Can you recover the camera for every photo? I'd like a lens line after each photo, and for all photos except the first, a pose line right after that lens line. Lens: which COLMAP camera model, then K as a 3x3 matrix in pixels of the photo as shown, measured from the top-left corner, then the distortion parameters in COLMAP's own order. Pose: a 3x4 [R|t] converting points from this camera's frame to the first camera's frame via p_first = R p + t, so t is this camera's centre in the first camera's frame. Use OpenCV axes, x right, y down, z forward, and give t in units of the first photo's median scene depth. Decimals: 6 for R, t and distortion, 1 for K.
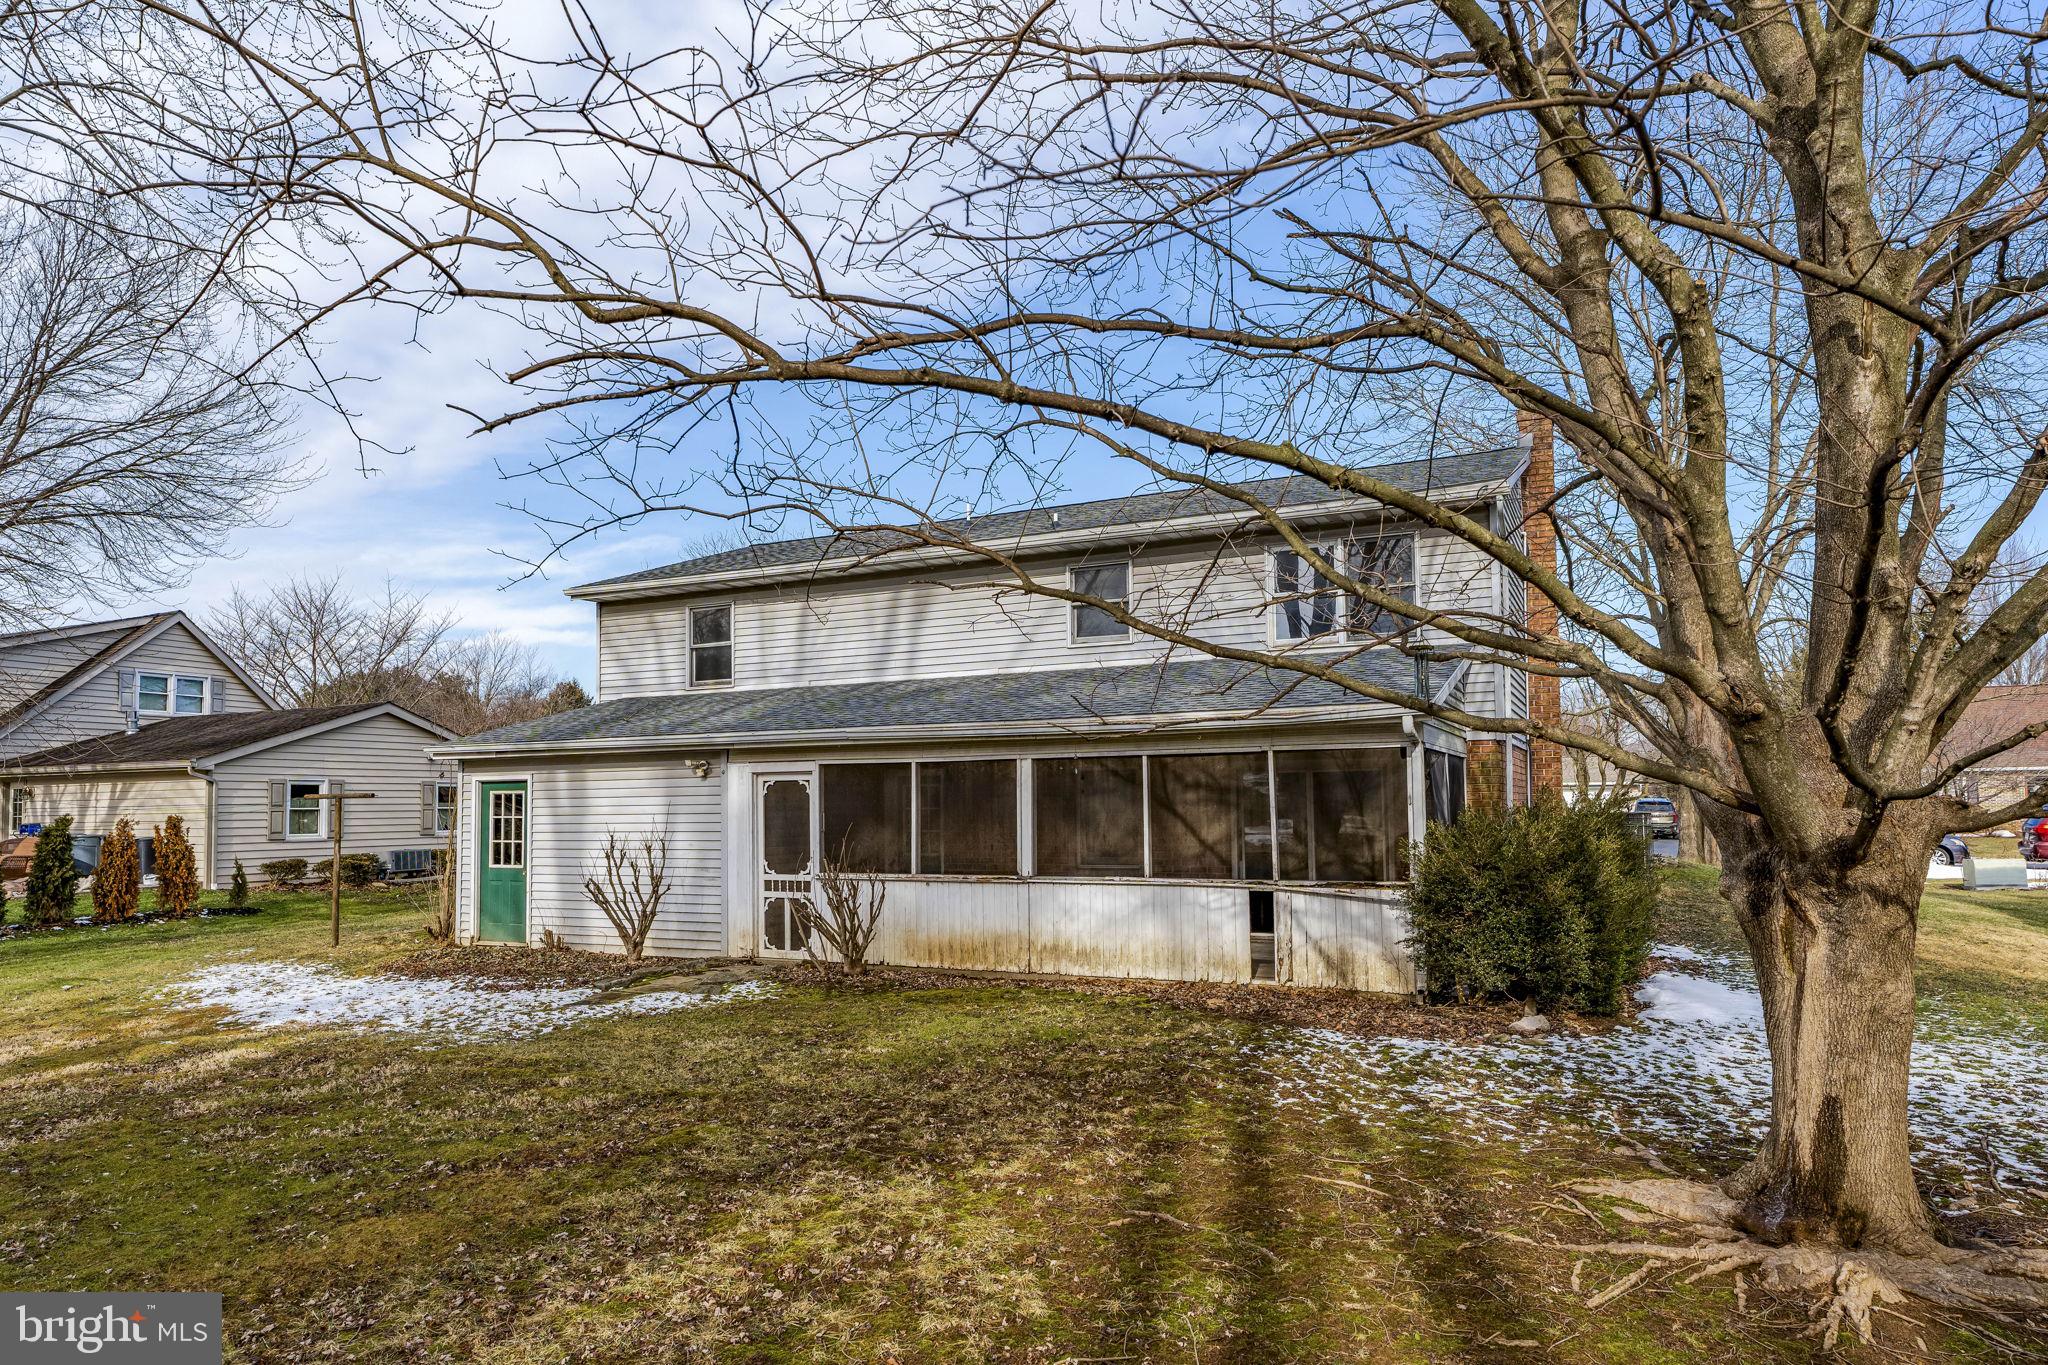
lens RADIAL K [[1287.2, 0, 1023.1], [0, 1287.2, 763.9], [0, 0, 1]] dist [0.005753, -0.007449]
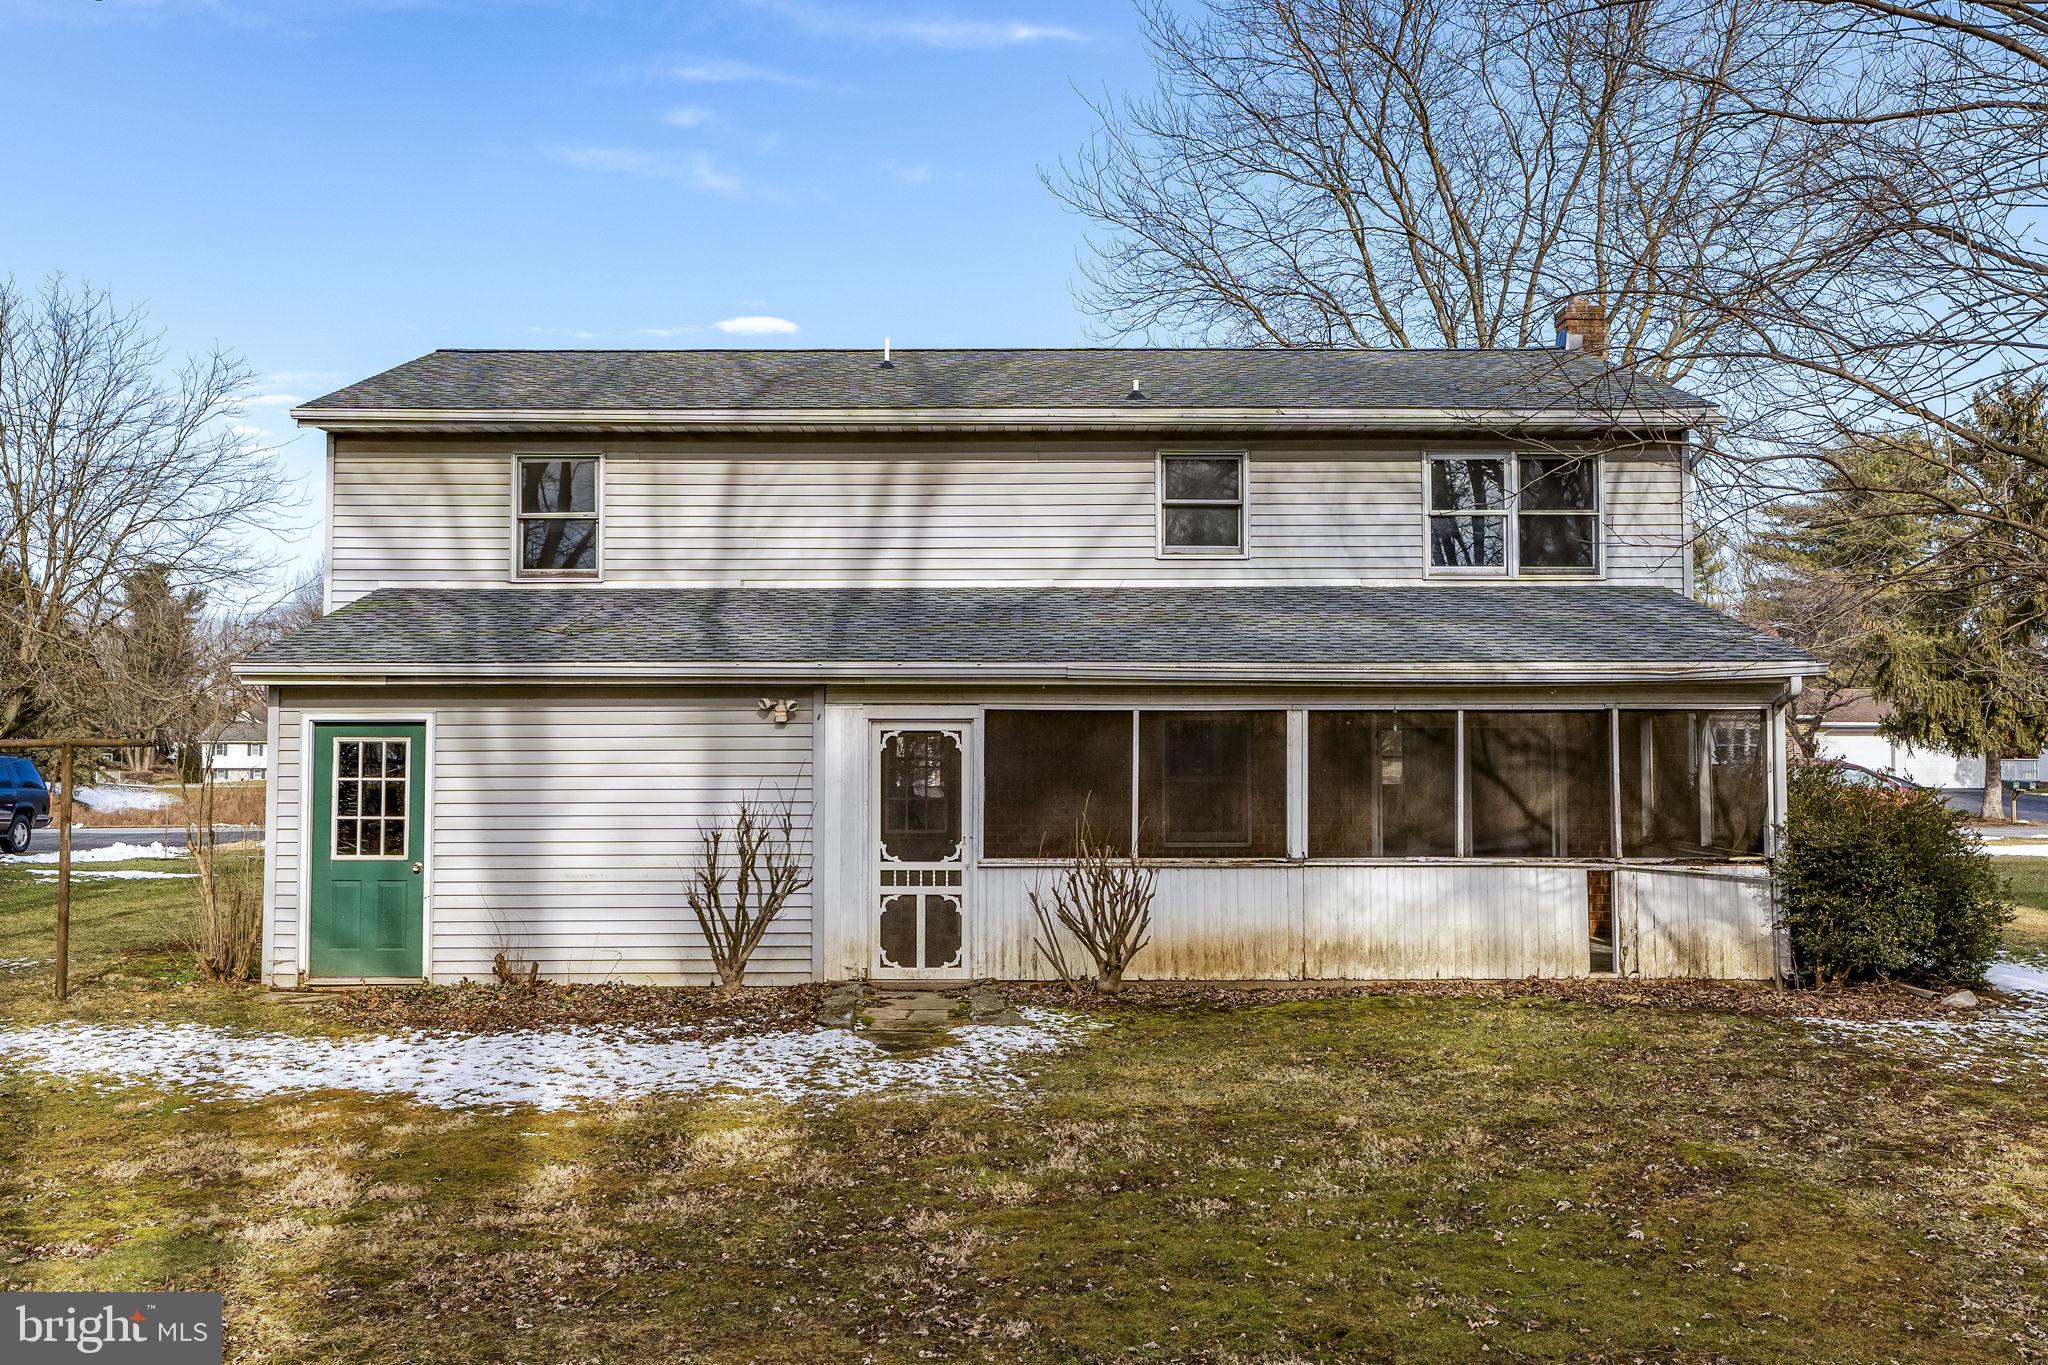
lens RADIAL K [[1928.6, 0, 1021.5], [0, 1928.6, 673.9], [0, 0, 1]] dist [0.003912, 0.000000]
pose [[0.891058, 0.025190, 0.453190, -0.629363], [-0.023340, 0.999681, -0.009676, -0.009837], [-0.453289, -0.001956, 0.891362, 0.016309]]
